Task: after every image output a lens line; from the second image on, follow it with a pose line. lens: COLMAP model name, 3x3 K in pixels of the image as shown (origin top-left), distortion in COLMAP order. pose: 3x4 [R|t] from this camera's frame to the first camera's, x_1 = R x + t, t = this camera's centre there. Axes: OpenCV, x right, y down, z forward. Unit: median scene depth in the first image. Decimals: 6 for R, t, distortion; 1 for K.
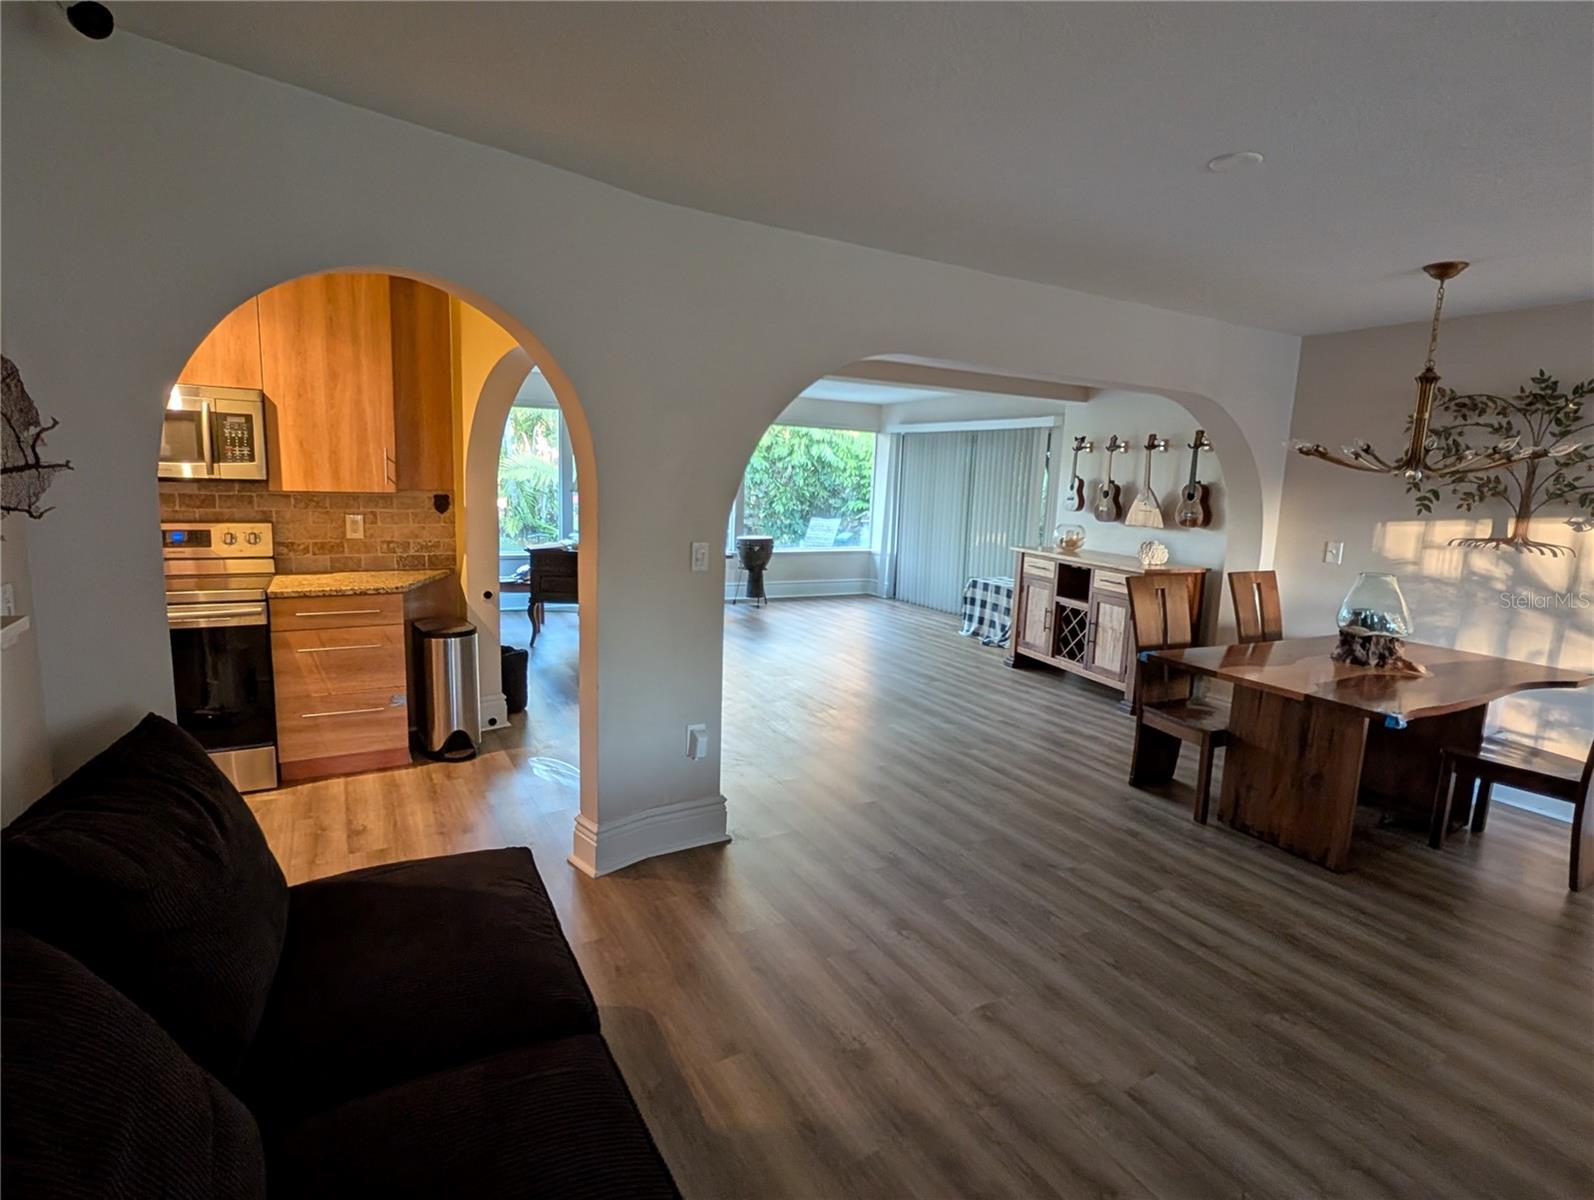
lens RADIAL K [[804.1, 0, 800.8], [0, 804.1, 594.2], [0, 0, 1]] dist [-0.000147, -0.000877]
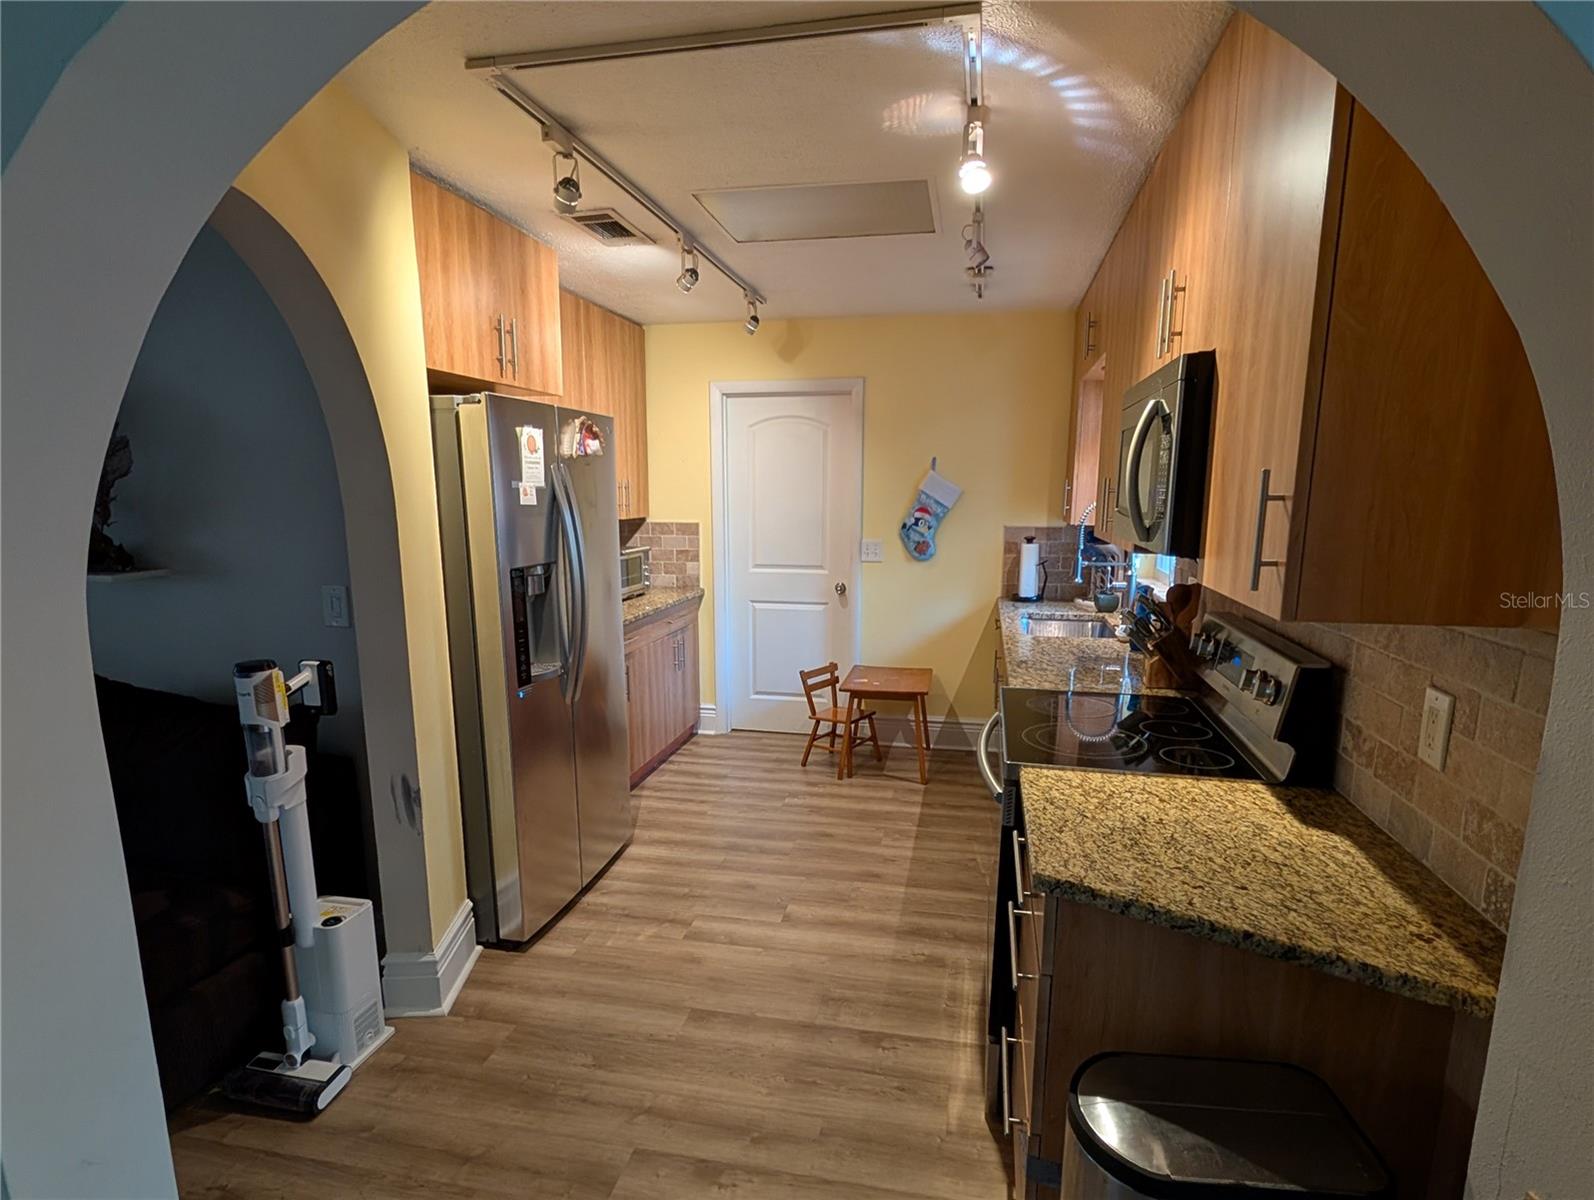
lens RADIAL K [[851.2, 0, 802.6], [0, 851.2, 647.9], [0, 0, 1]] dist [0.000028, -0.000183]
pose [[-0.662984, 0.104216, -0.741344, -0.158105], [-0.139899, 0.955572, 0.259443, -0.174346], [0.735446, 0.275720, -0.618950, 1.070222]]
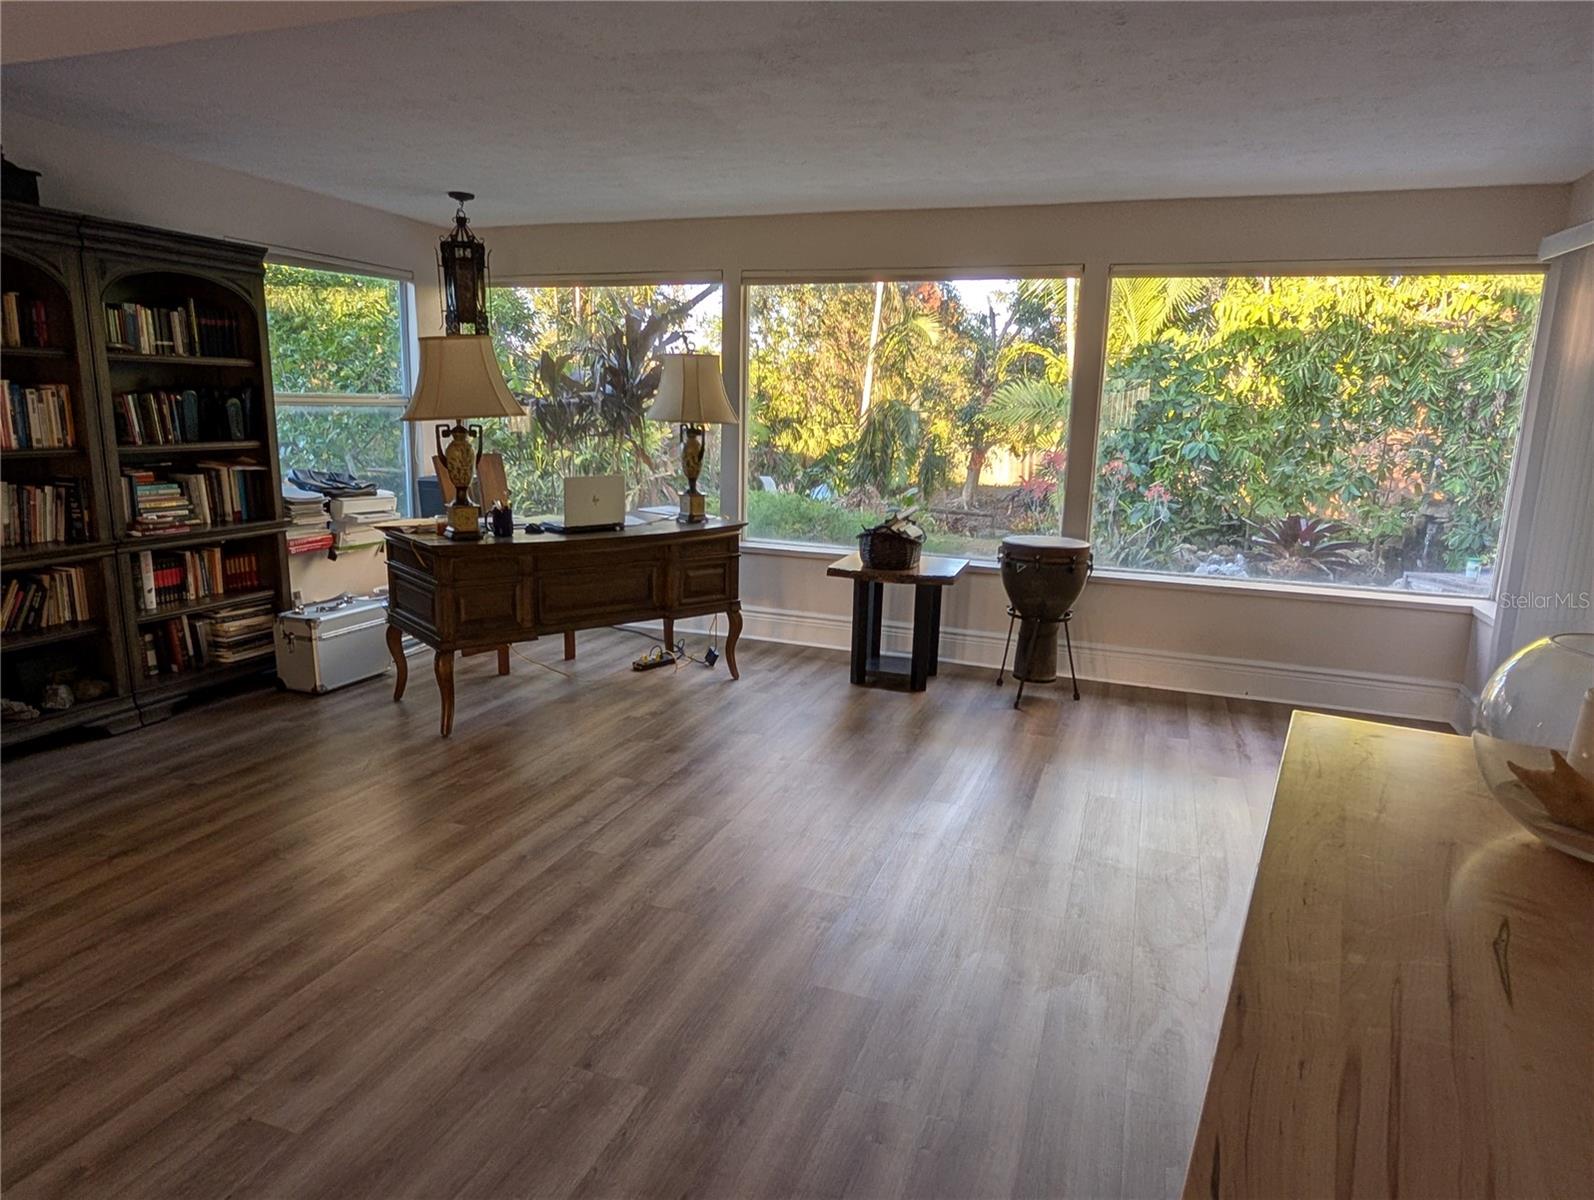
lens RADIAL K [[979.4, 0, 804.3], [0, 979.4, 604.5], [0, 0, 1]] dist [-0.000710, -0.000850]
pose [[0.649874, 0.136842, -0.747621, 0.555632], [-0.117186, 0.989937, 0.079330, -0.145735], [0.750953, 0.036056, 0.659370, 1.260397]]
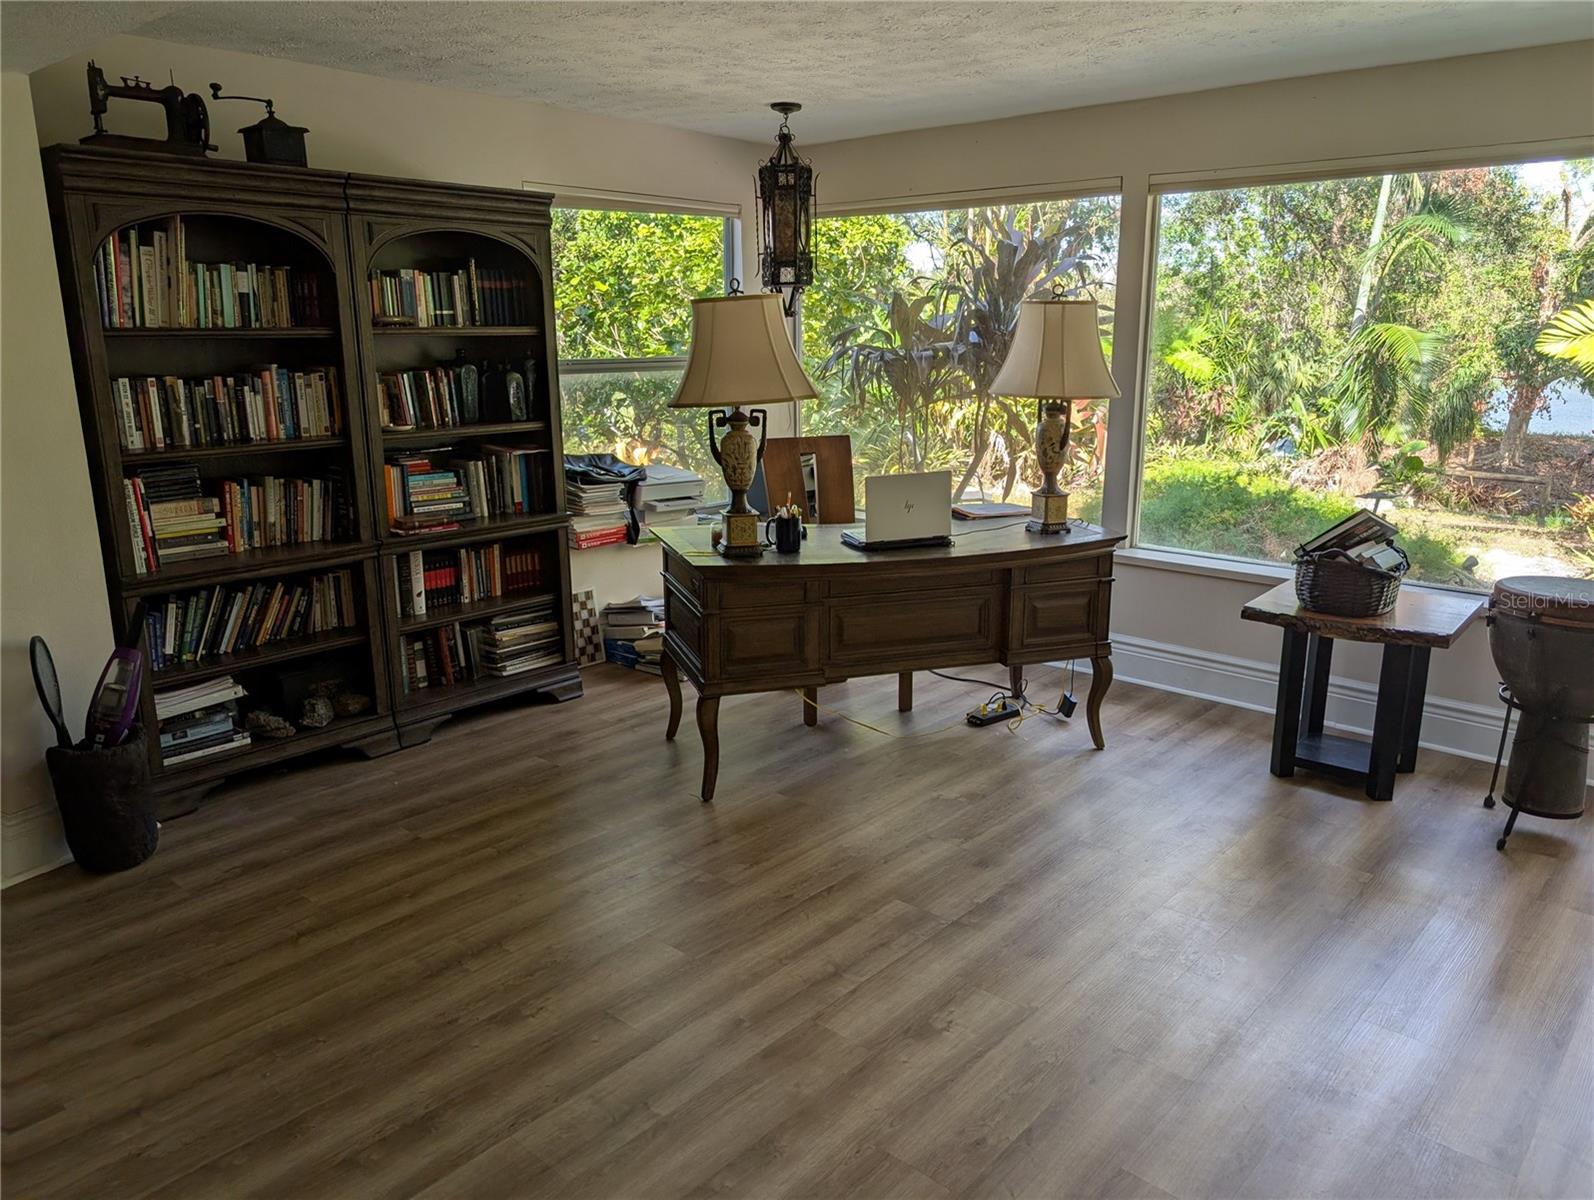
lens RADIAL K [[1144.4, 0, 807.7], [0, 1144.4, 601.0], [0, 0, 1]] dist [0.023705, -0.024579]
pose [[0.322278, 0.188994, -0.927587, 0.450036], [-0.128768, 0.979513, 0.154835, -0.203215], [0.937846, 0.069543, 0.340012, 1.395761]]
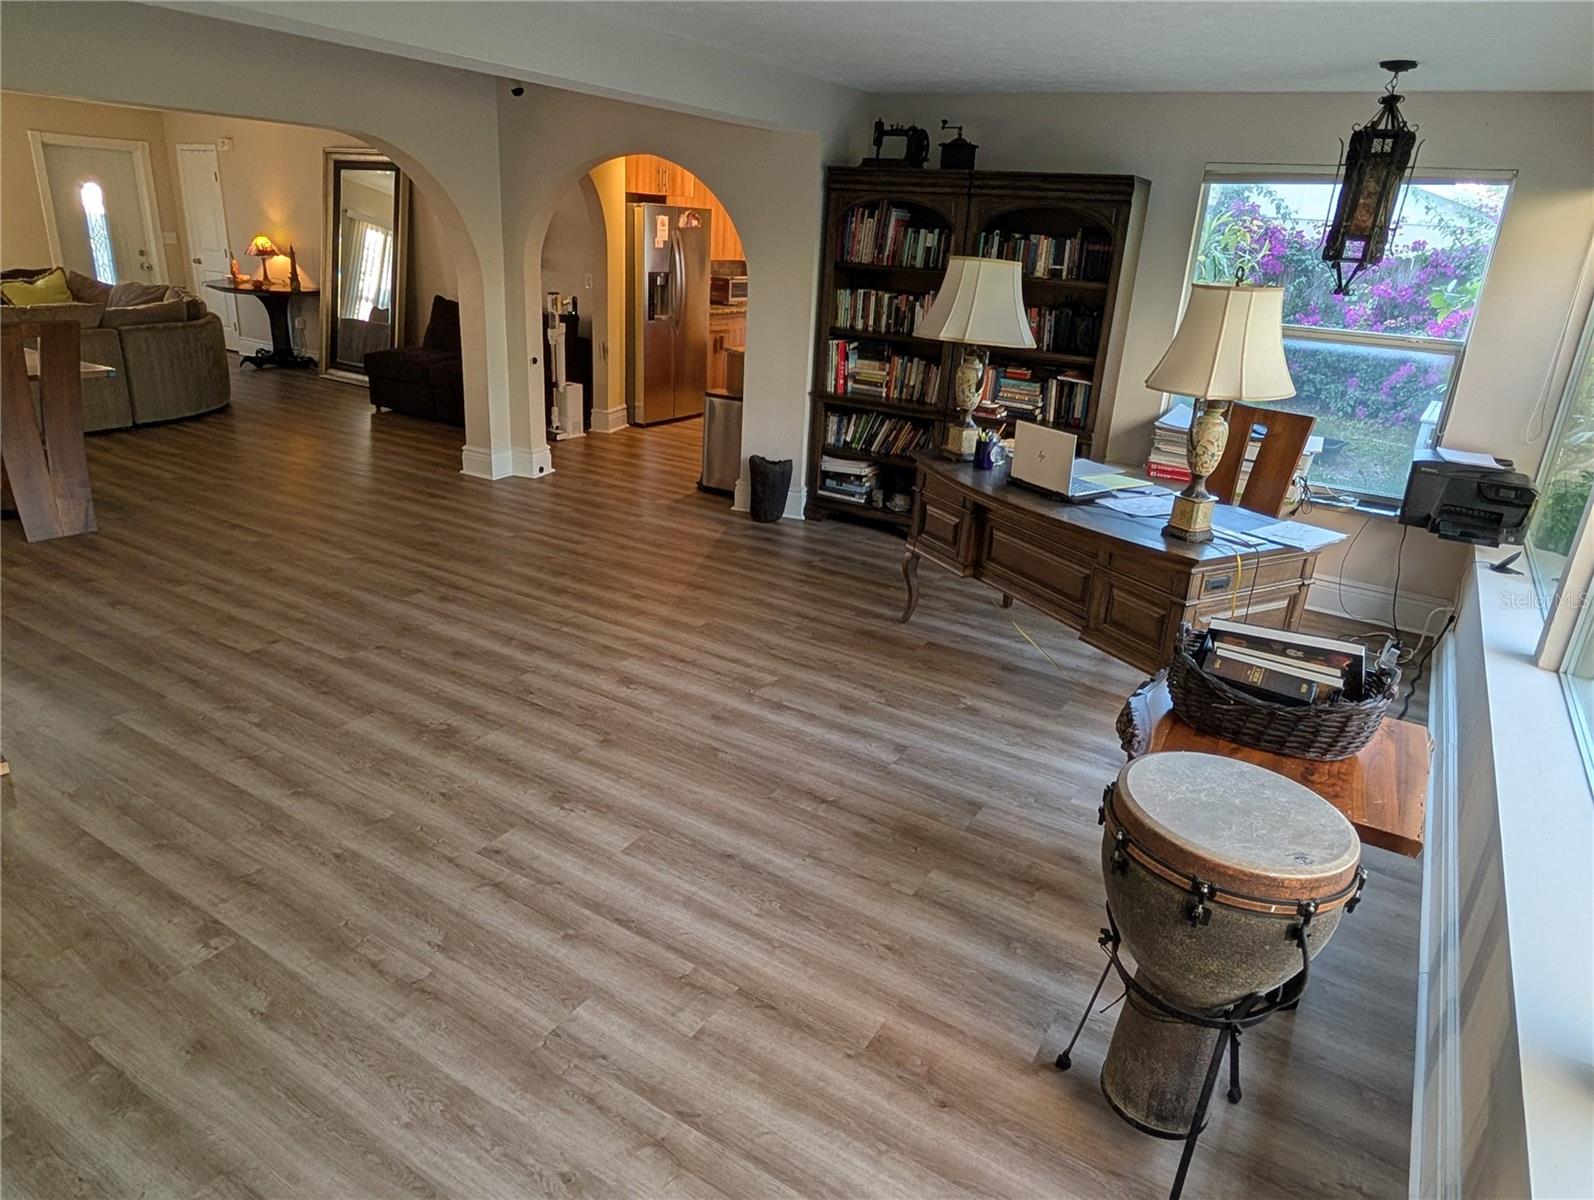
lens RADIAL K [[991.5, 0, 794.9], [0, 991.5, 592.9], [0, 0, 1]] dist [-0.000510, 0.000324]
pose [[-0.874344, 0.084233, -0.477941, 0.241901], [-0.160317, 0.879405, 0.448269, -0.402070], [0.458063, 0.468563, -0.755398, 2.404966]]
